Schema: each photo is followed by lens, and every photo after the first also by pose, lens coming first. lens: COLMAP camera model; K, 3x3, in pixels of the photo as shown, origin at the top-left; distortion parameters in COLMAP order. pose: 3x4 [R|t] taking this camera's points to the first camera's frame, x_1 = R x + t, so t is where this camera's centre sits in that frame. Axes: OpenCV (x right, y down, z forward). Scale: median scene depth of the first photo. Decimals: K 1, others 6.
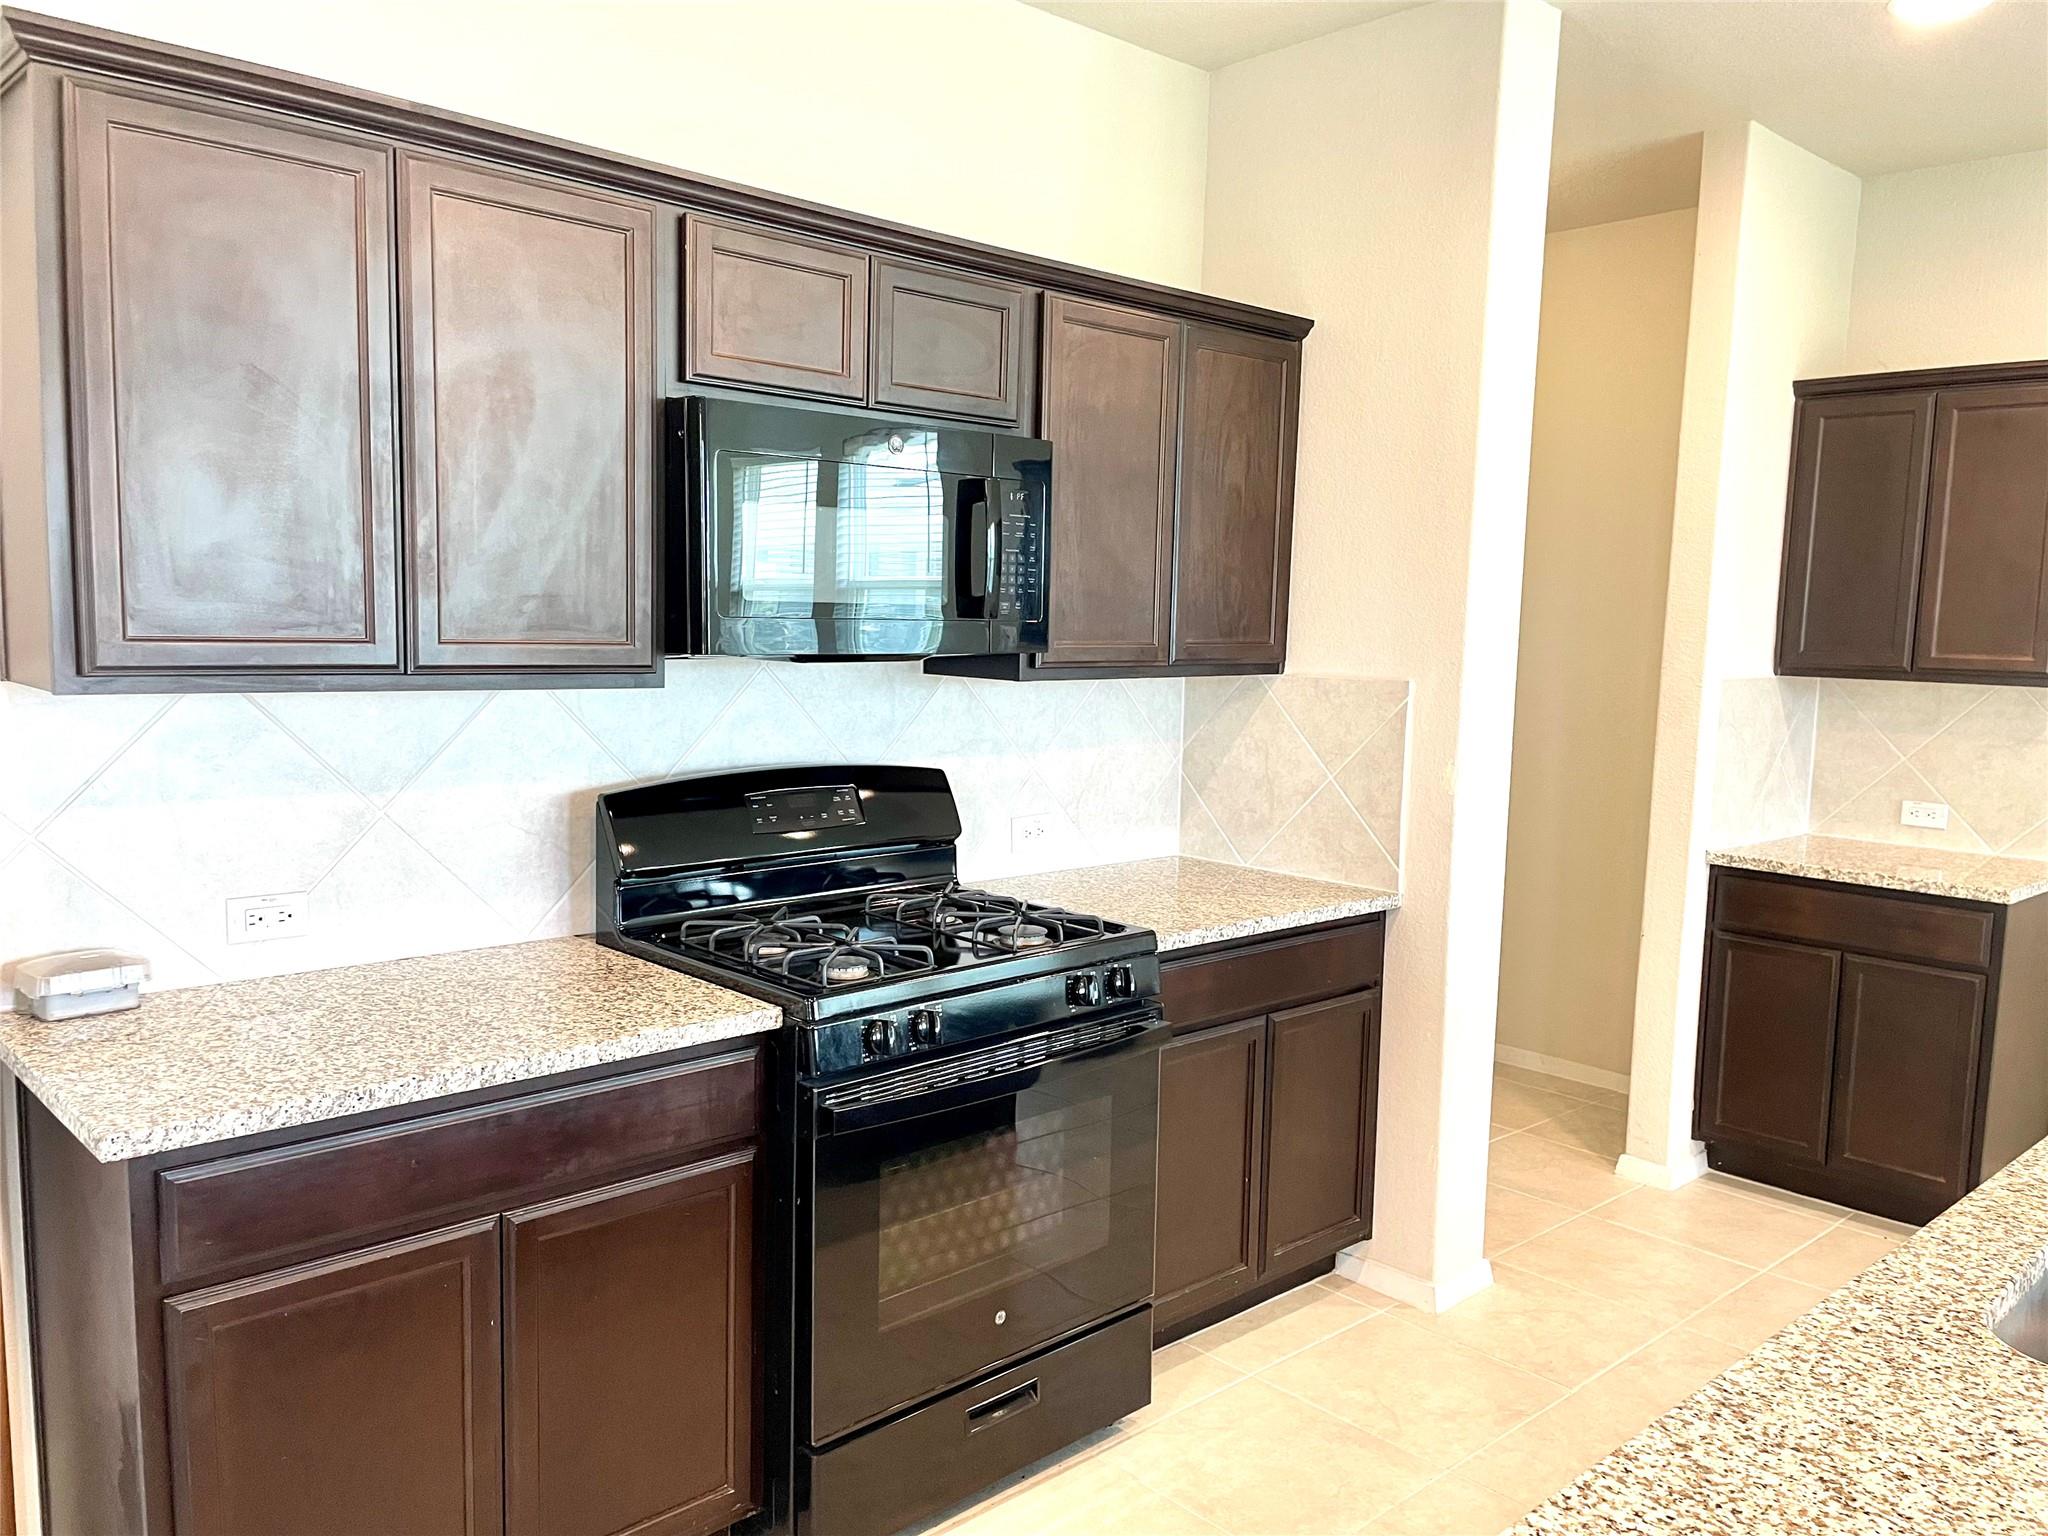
lens RADIAL K [[1548.3, 0, 1032.6], [0, 1548.3, 783.2], [0, 0, 1]] dist [0.085986, -0.107534]
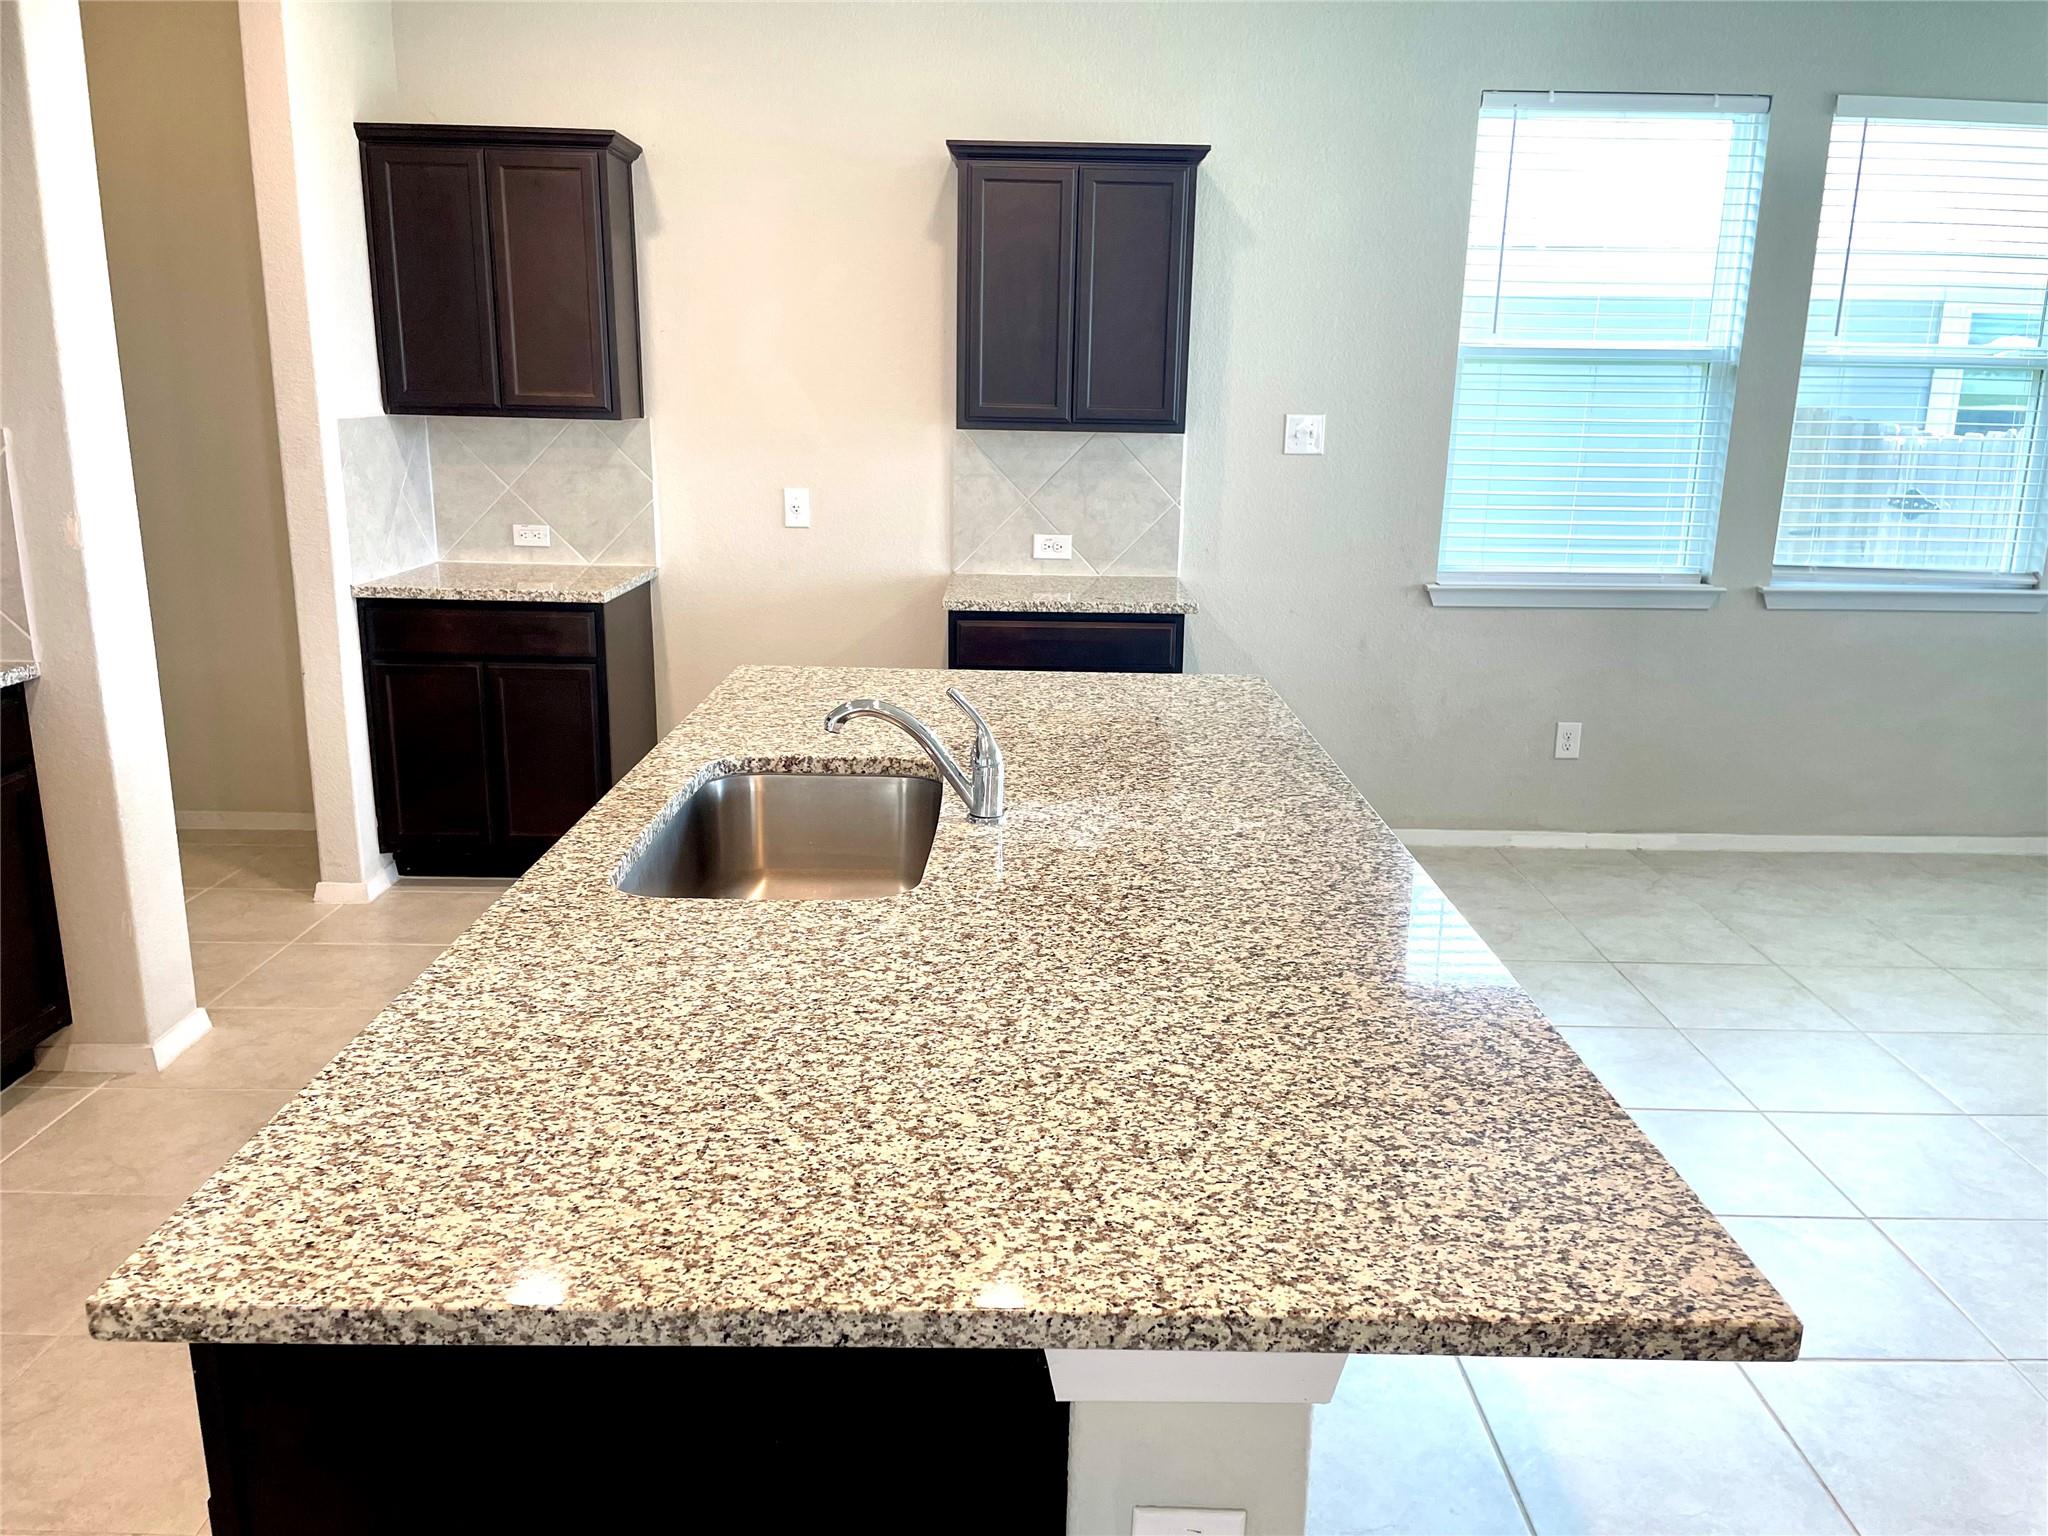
lens RADIAL K [[1548.3, 0, 1039.3], [0, 1548.3, 788.0], [0, 0, 1]] dist [0.085986, -0.107534]
pose [[0.677552, -0.196643, 0.708699, -0.050047], [0.079122, 0.977491, 0.195580, 0.009971], [-0.731207, -0.076441, 0.677860, -0.105531]]
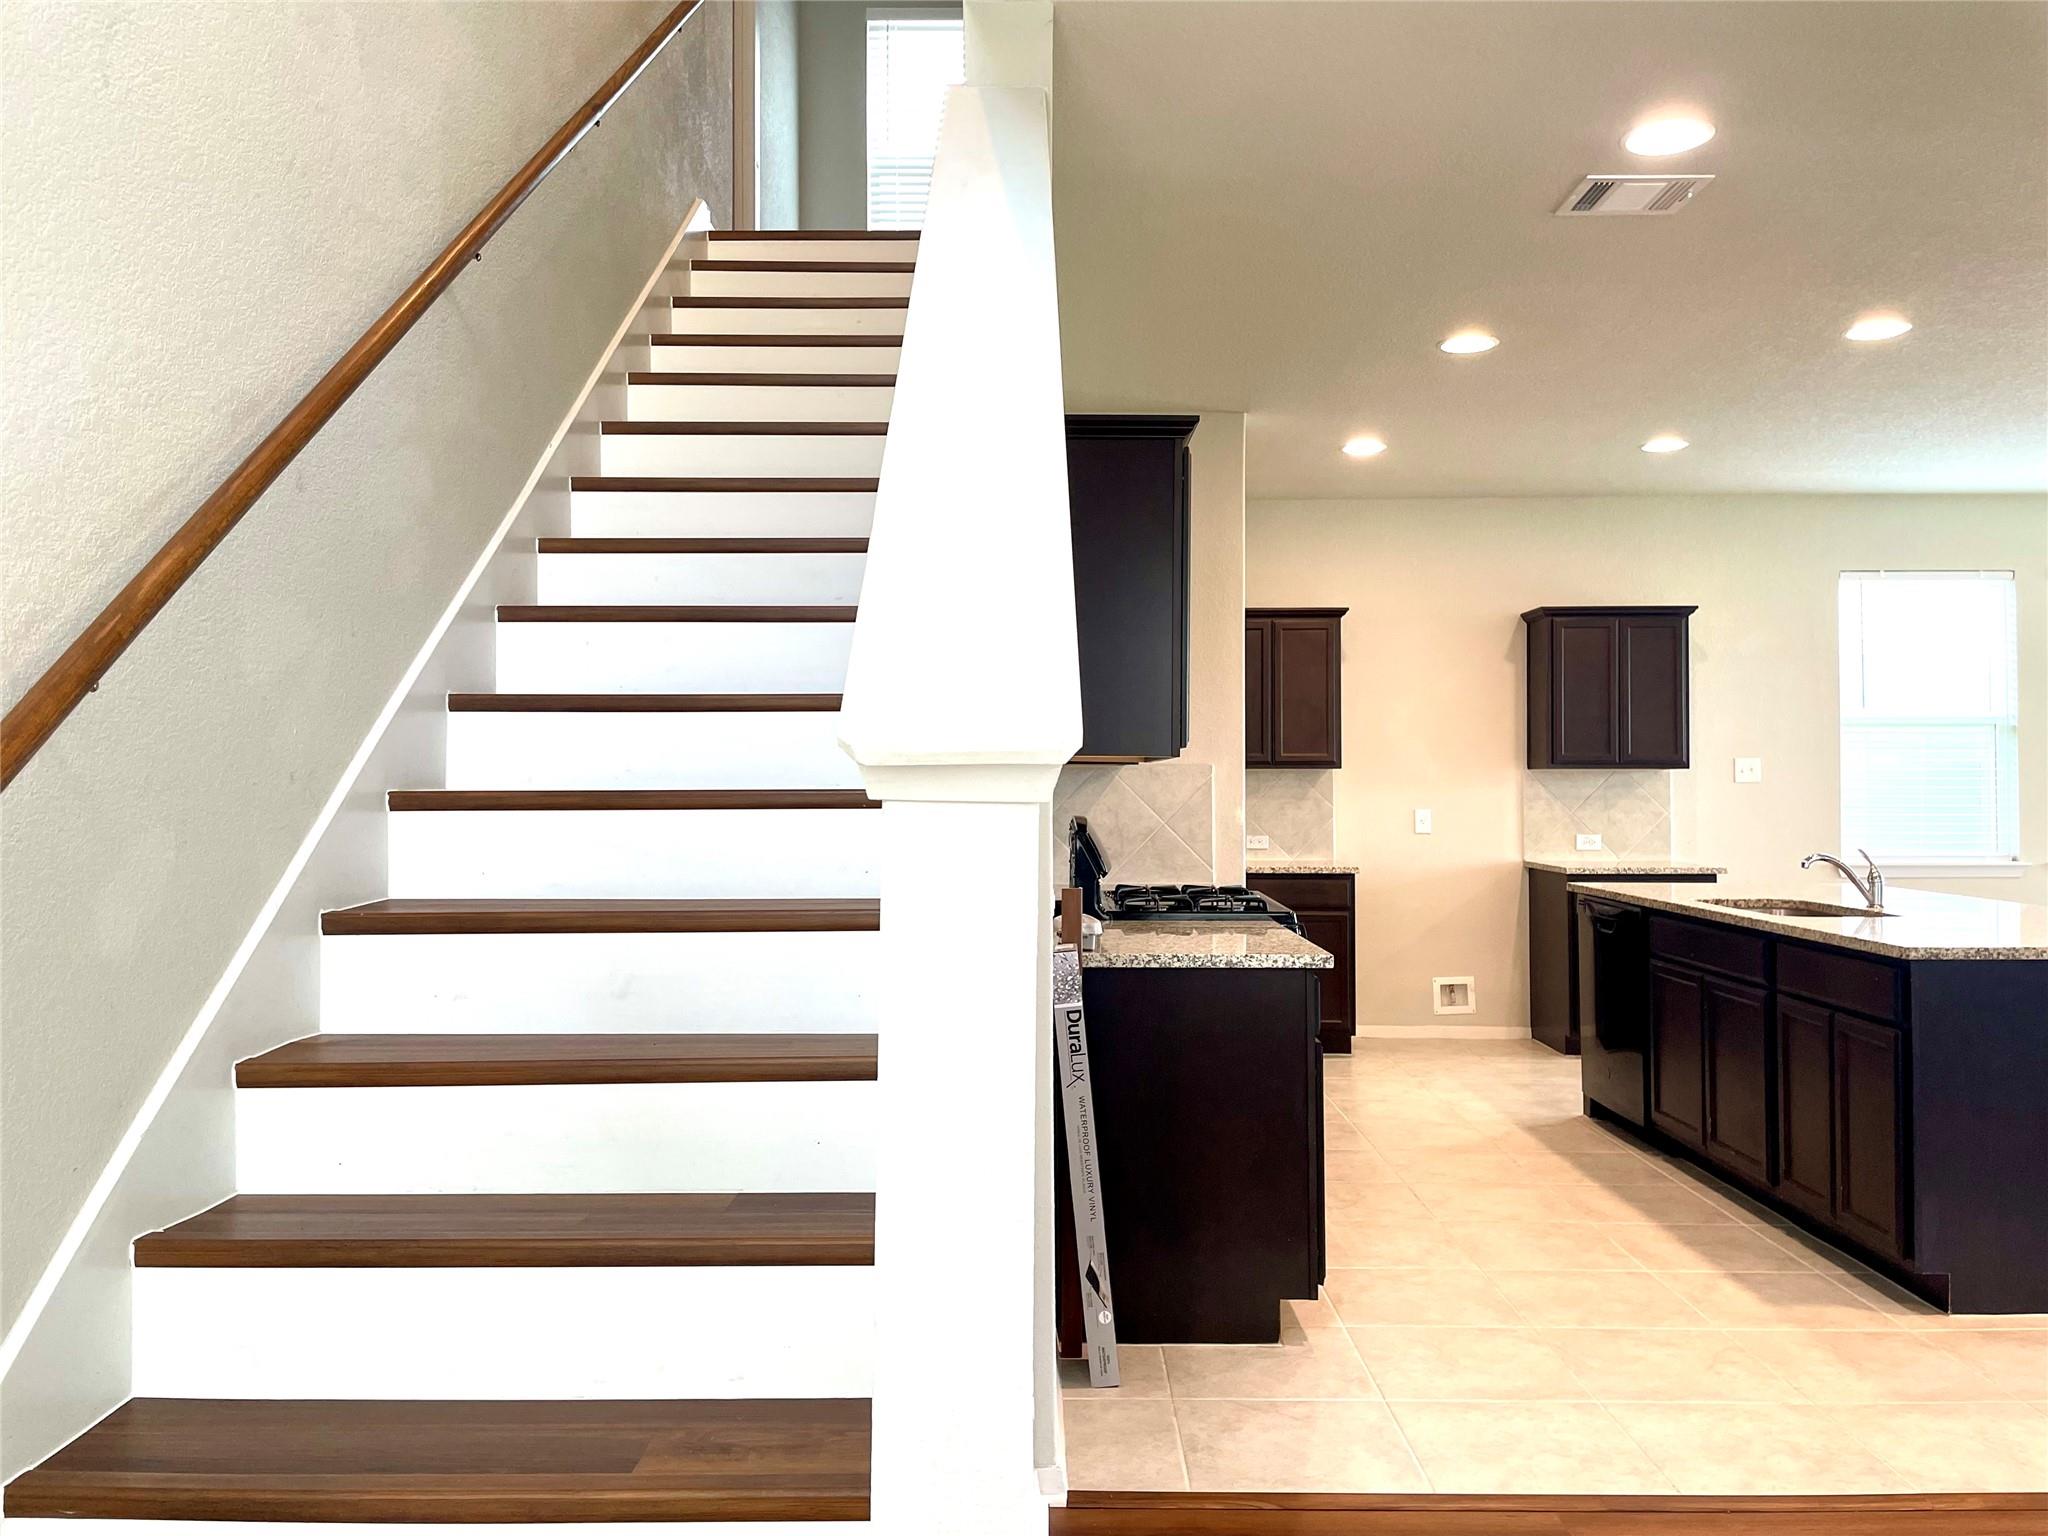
lens RADIAL K [[1548.3, 0, 1027.7], [0, 1548.3, 757.1], [0, 0, 1]] dist [0.085986, -0.107534]
pose [[0.690326, -0.014718, 0.723349, -1.515125], [0.097503, 0.992565, -0.072856, 0.044556], [-0.716898, 0.120824, 0.686628, -0.112048]]
